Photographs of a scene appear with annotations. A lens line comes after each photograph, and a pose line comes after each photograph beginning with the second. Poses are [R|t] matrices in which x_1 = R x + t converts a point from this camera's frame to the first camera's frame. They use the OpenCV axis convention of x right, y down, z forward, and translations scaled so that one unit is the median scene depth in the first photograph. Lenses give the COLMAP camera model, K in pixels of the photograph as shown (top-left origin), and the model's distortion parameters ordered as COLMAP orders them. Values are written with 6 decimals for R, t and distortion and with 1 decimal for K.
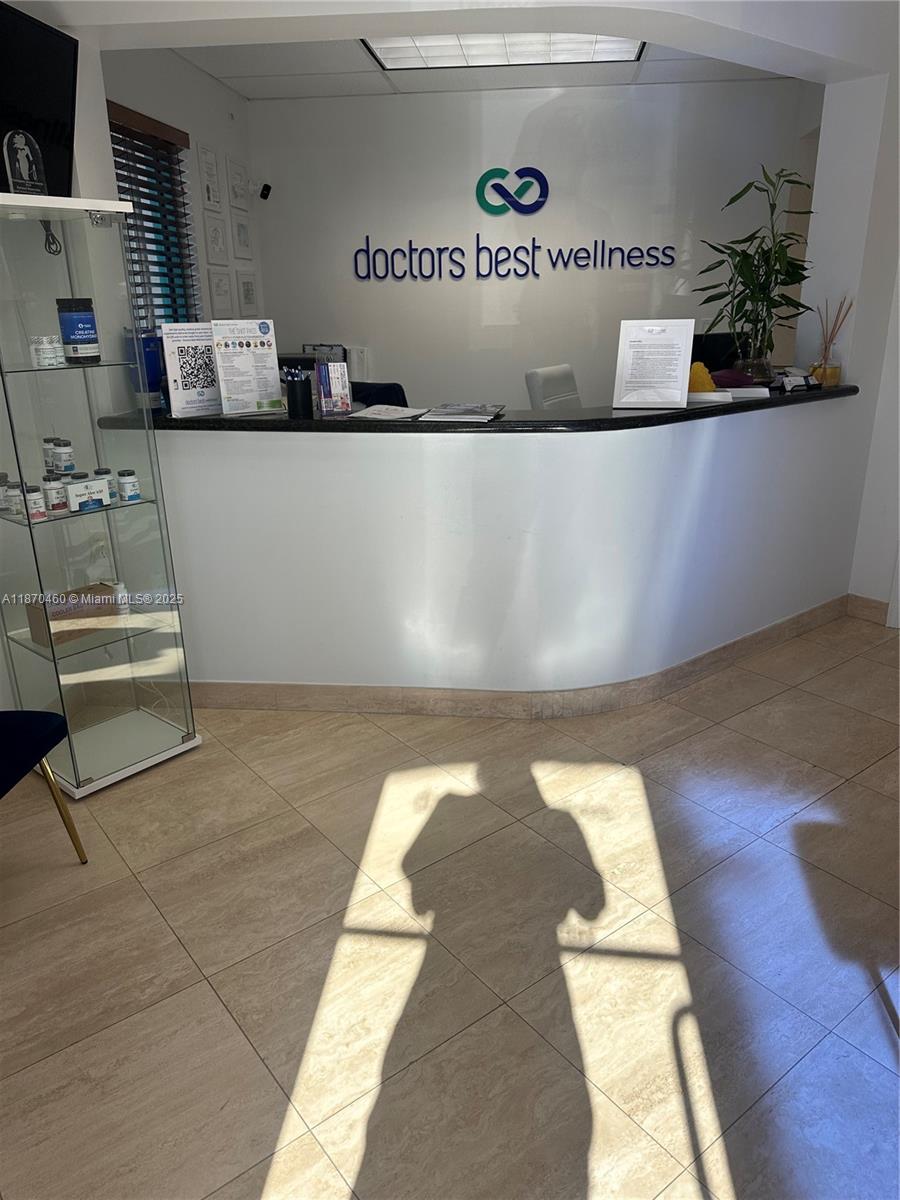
lens RADIAL K [[861.6, 0, 450.0], [0, 861.6, 600.0], [0, 0, 1]] dist [0.097382, -0.142991]
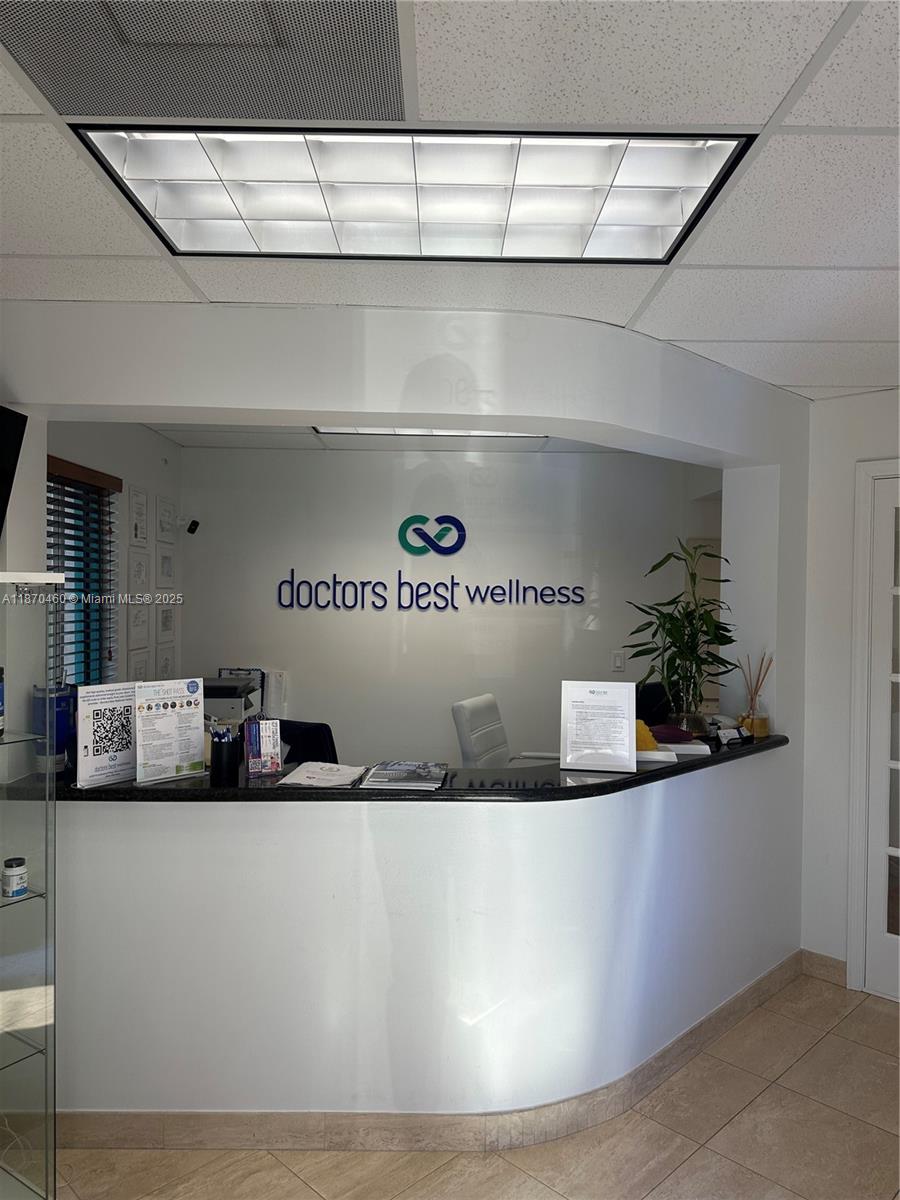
lens RADIAL K [[852.7, 0, 450.0], [0, 852.7, 600.0], [0, 0, 1]] dist [0.034835, -0.030627]
pose [[0.993390, 0.021369, 0.112785, -0.038279], [0.016666, 0.945263, -0.325883, -0.083061], [-0.113576, 0.325609, 0.938658, 0.066534]]
